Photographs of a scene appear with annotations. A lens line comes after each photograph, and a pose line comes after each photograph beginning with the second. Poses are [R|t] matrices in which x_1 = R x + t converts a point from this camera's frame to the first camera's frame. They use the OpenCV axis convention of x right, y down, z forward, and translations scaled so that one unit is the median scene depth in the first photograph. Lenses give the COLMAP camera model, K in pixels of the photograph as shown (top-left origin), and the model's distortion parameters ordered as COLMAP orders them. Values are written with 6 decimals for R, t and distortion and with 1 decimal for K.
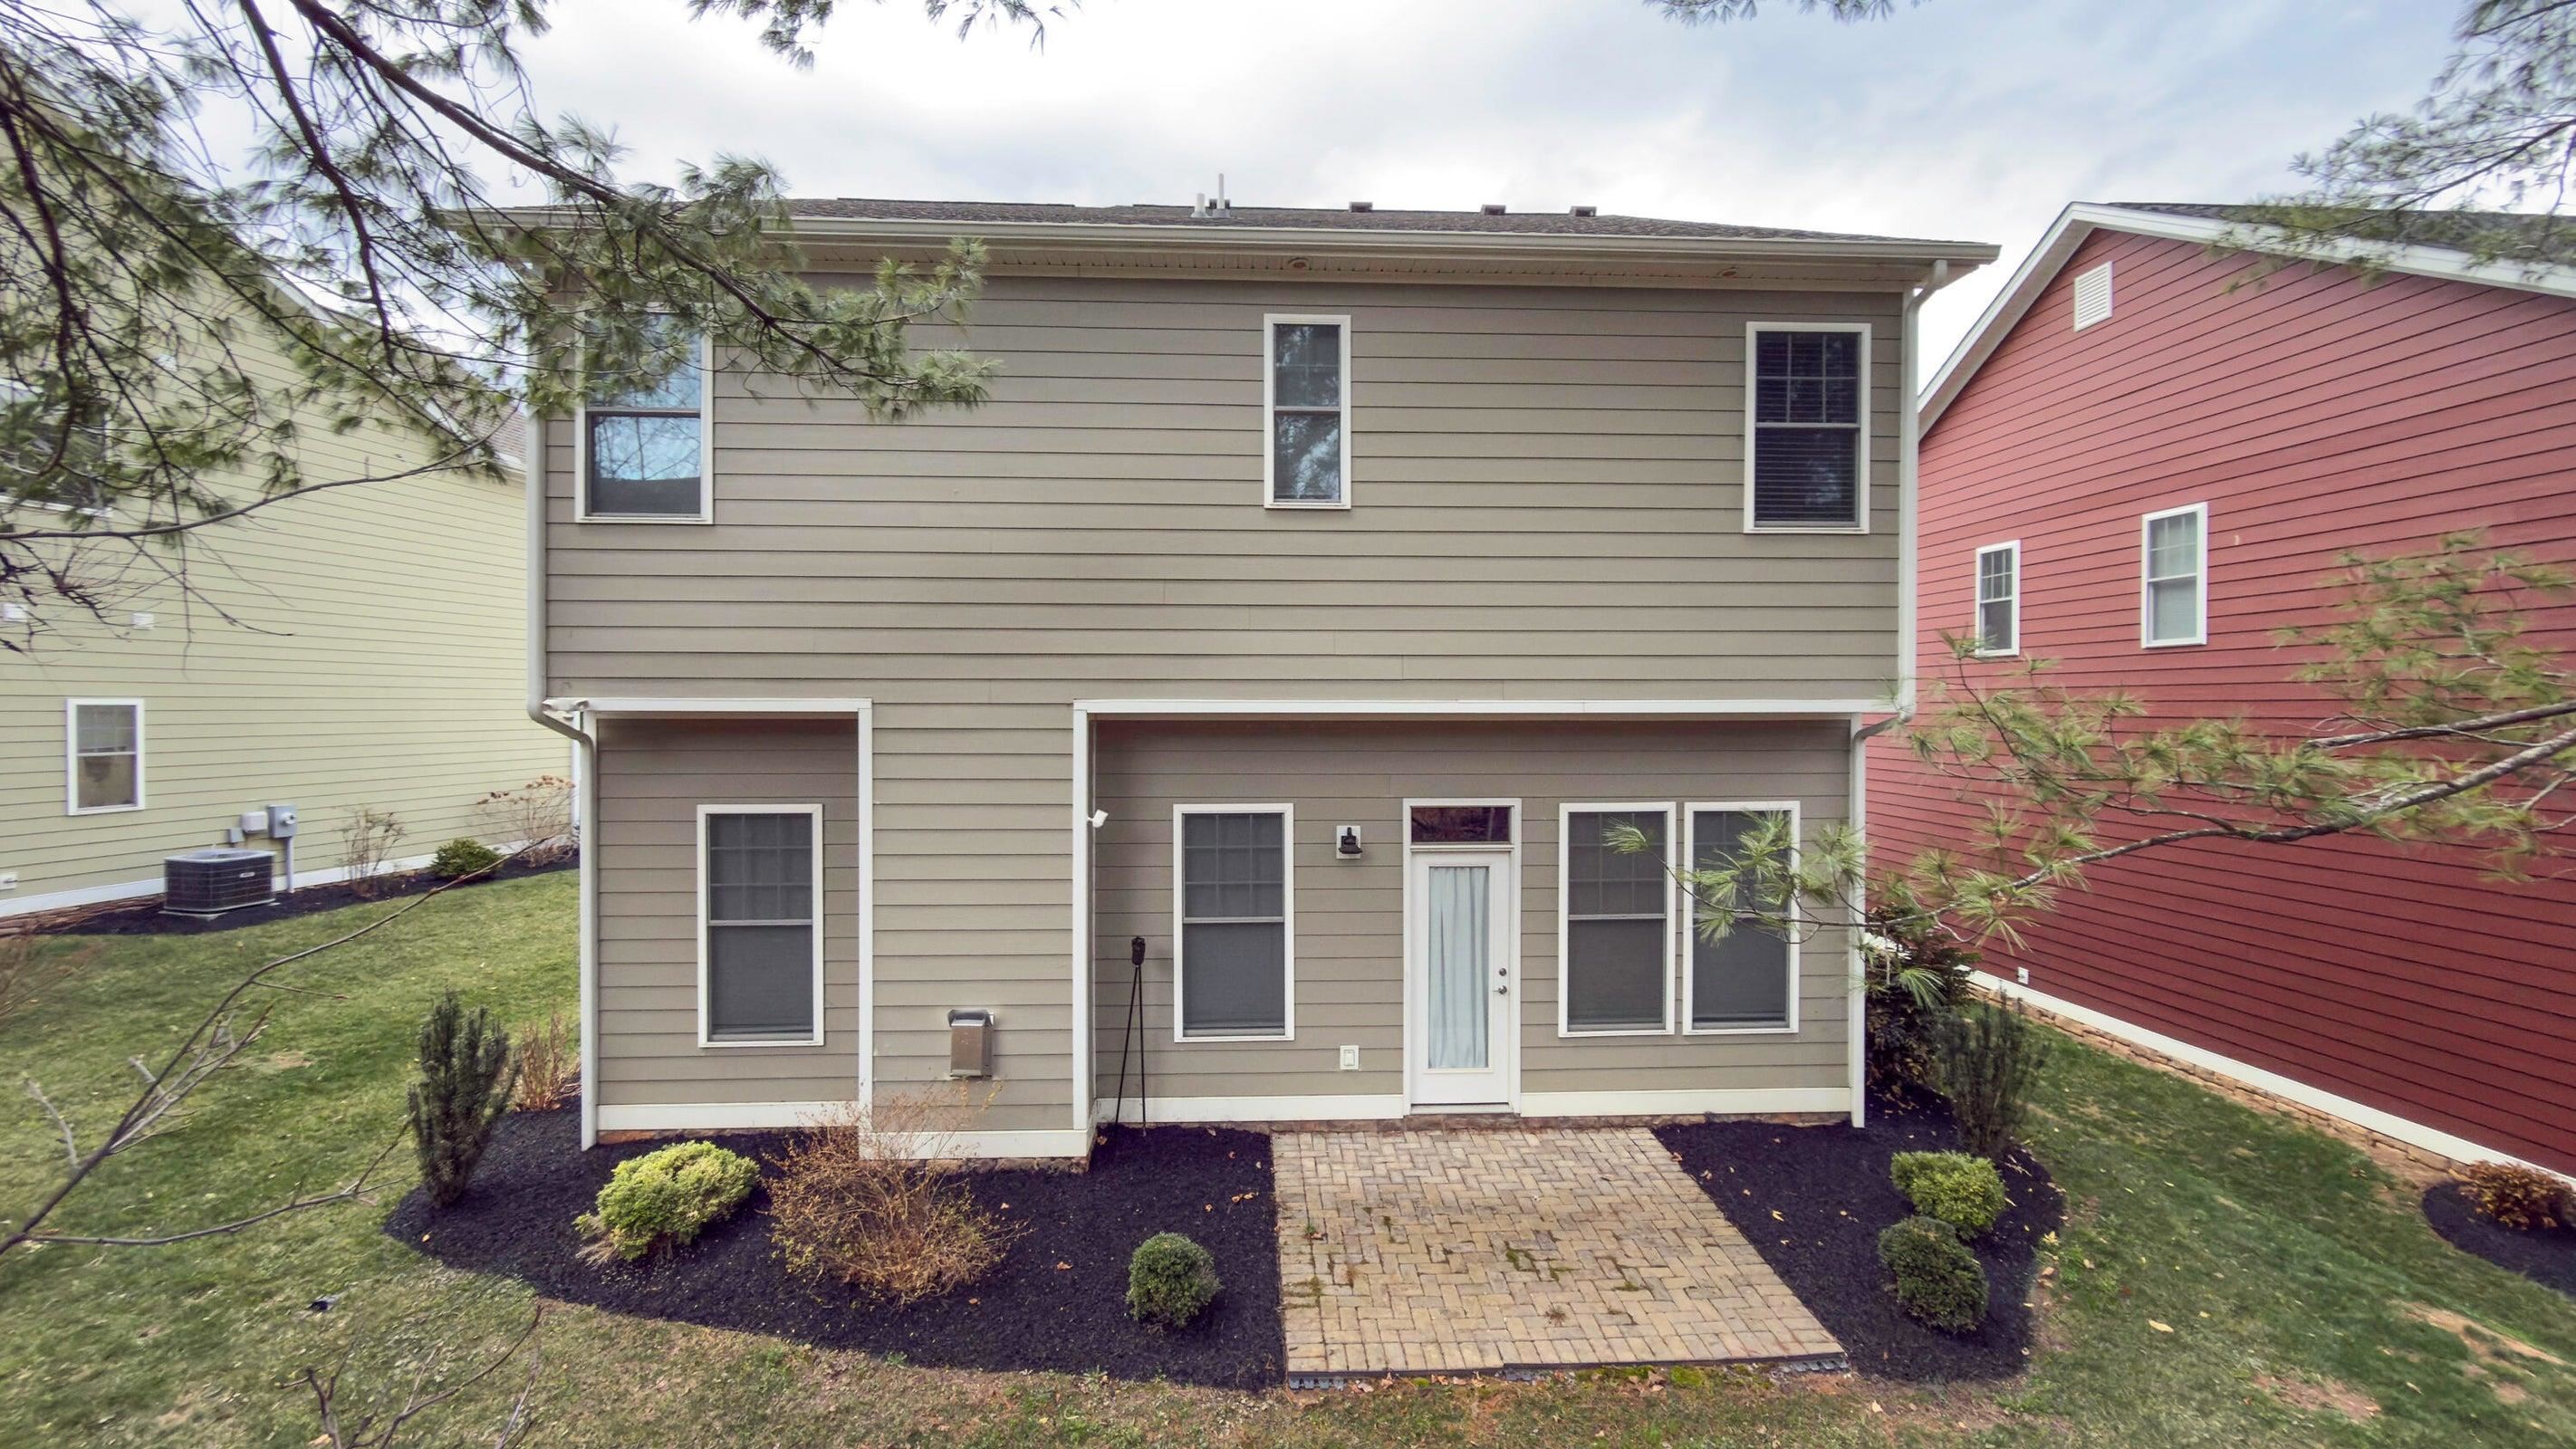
lens RADIAL K [[1008.3, 0, 1311.1], [0, 1008.3, 746.7], [0, 0, 1]] dist [0.002920, -0.000033]
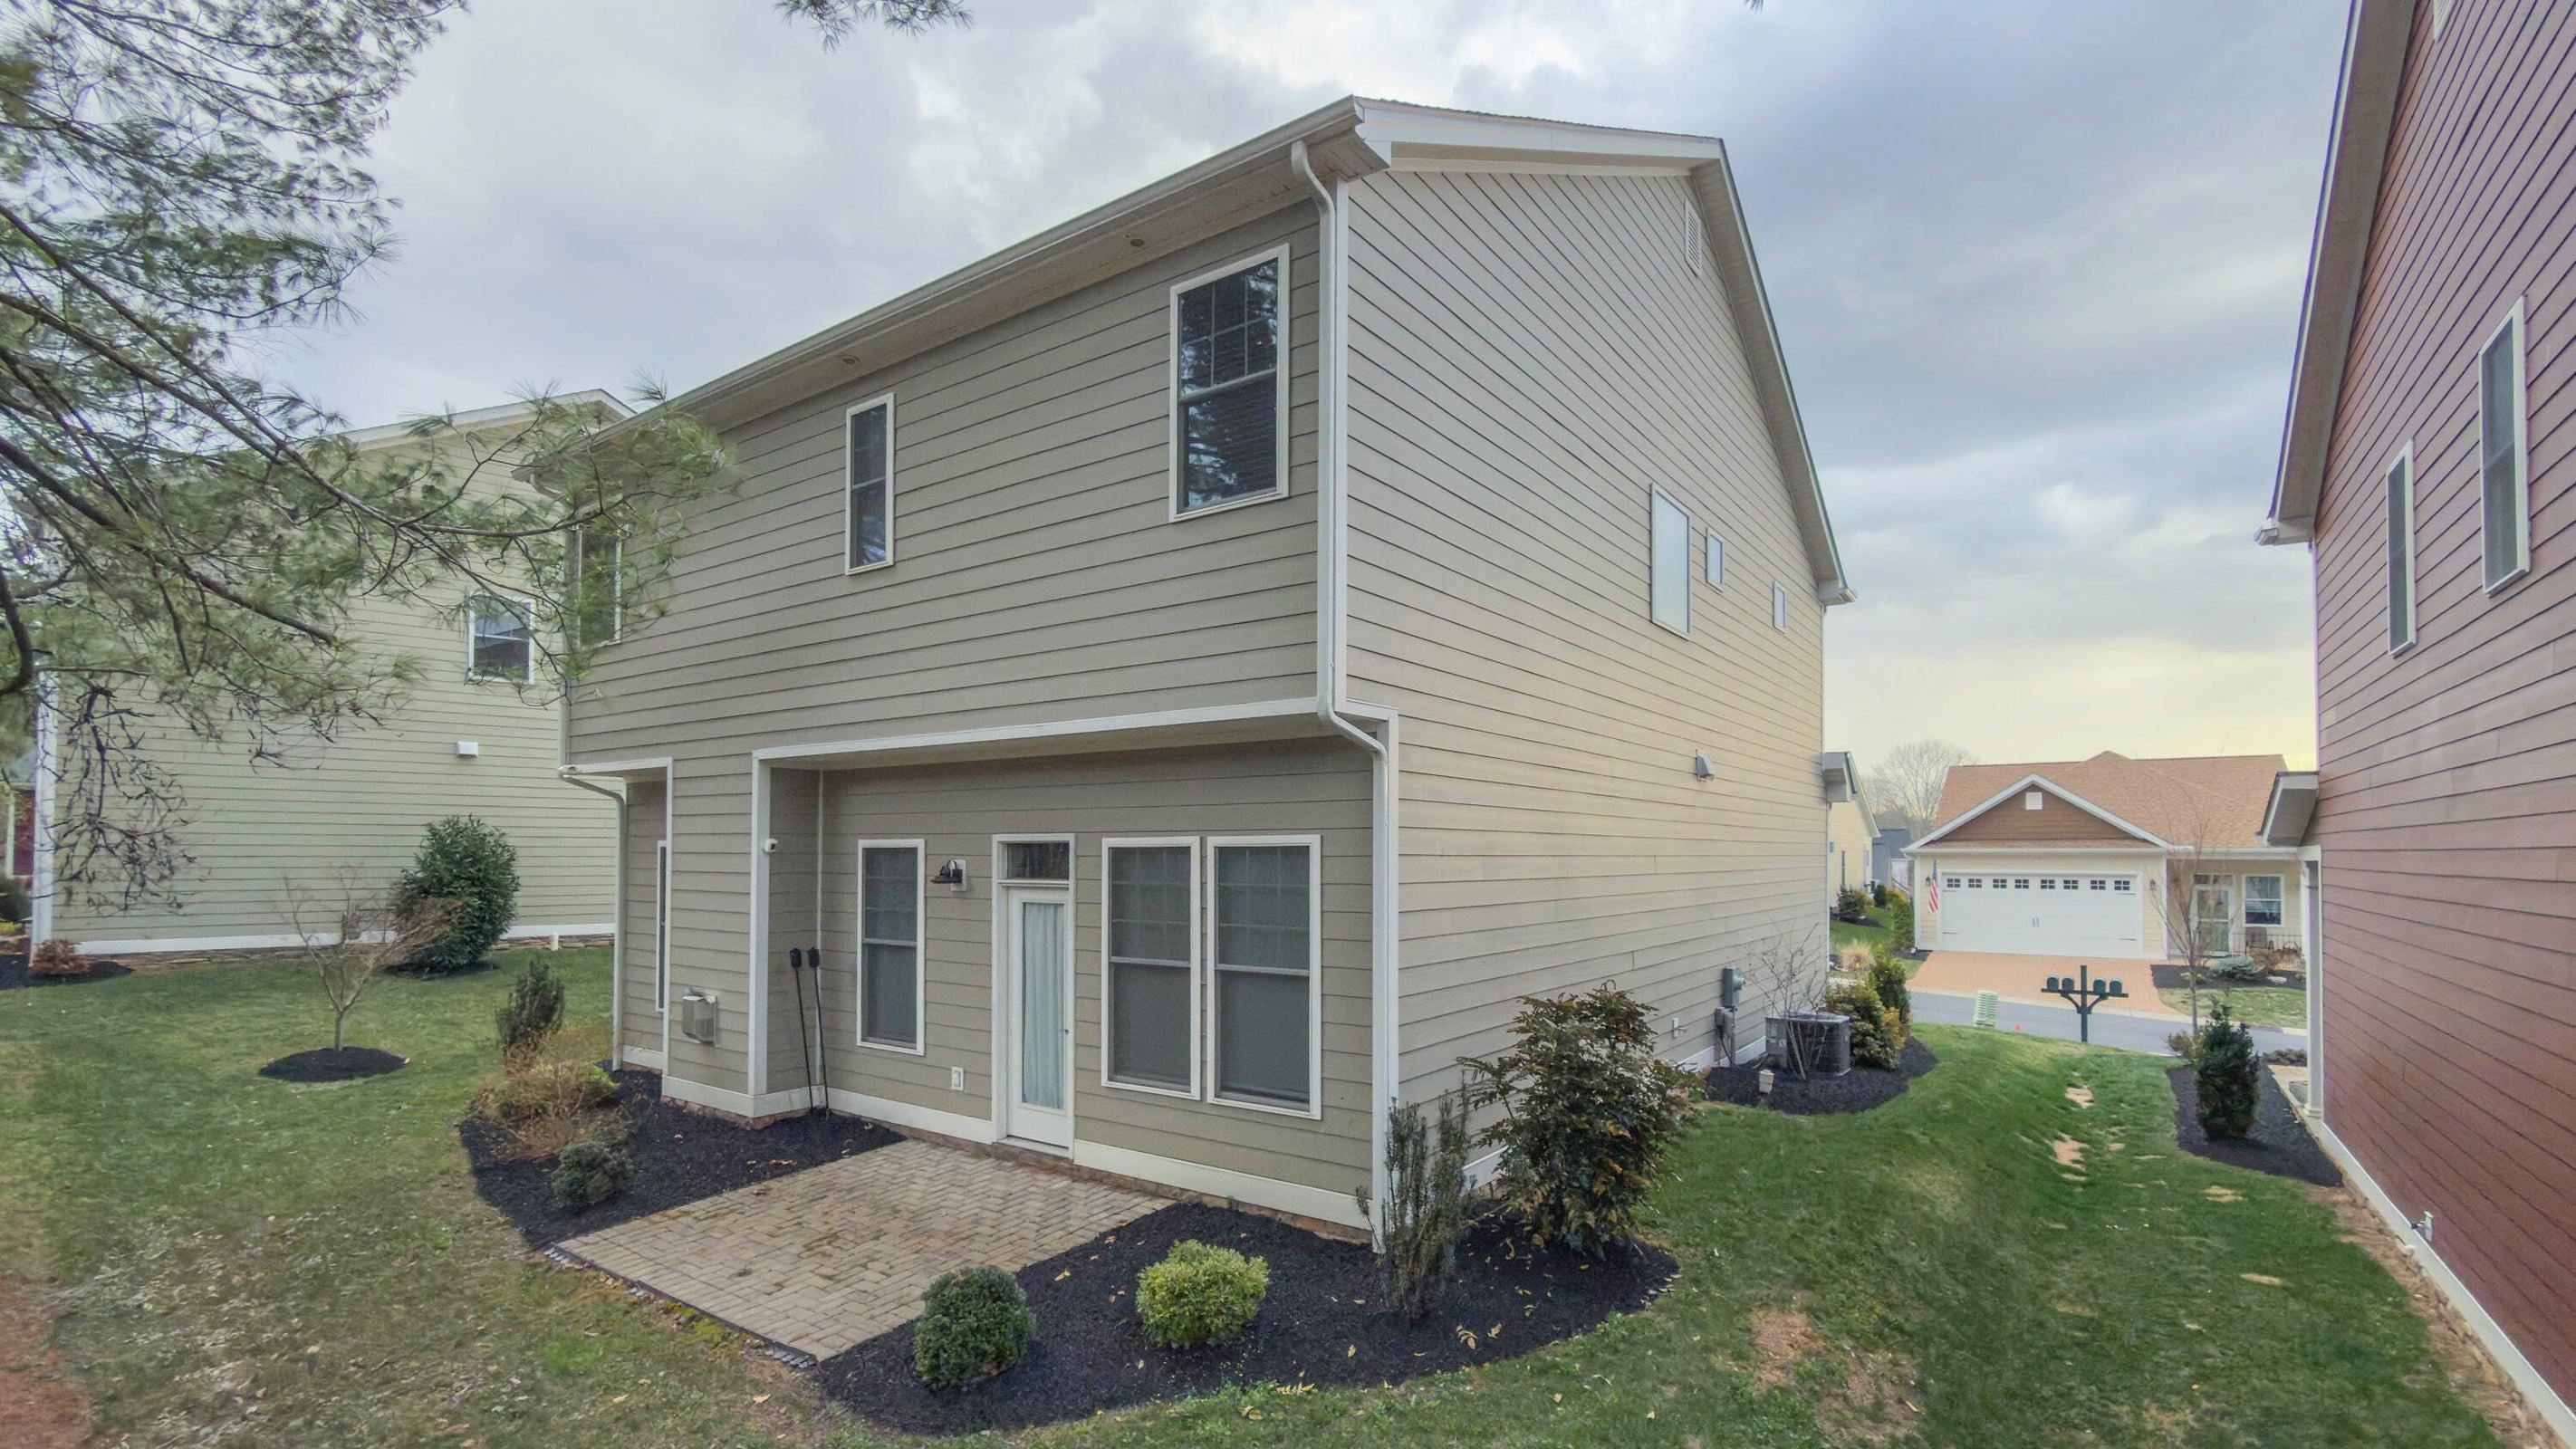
lens RADIAL K [[1133.0, 0, 1357.0], [0, 1133.0, 859.0], [0, 0, 1]] dist [-0.007339, -0.000033]
pose [[0.806110, 0.003475, -0.591756, 1.078331], [-0.014874, 0.999786, -0.014390, 0.088323], [0.591579, 0.020402, 0.805989, 0.286932]]
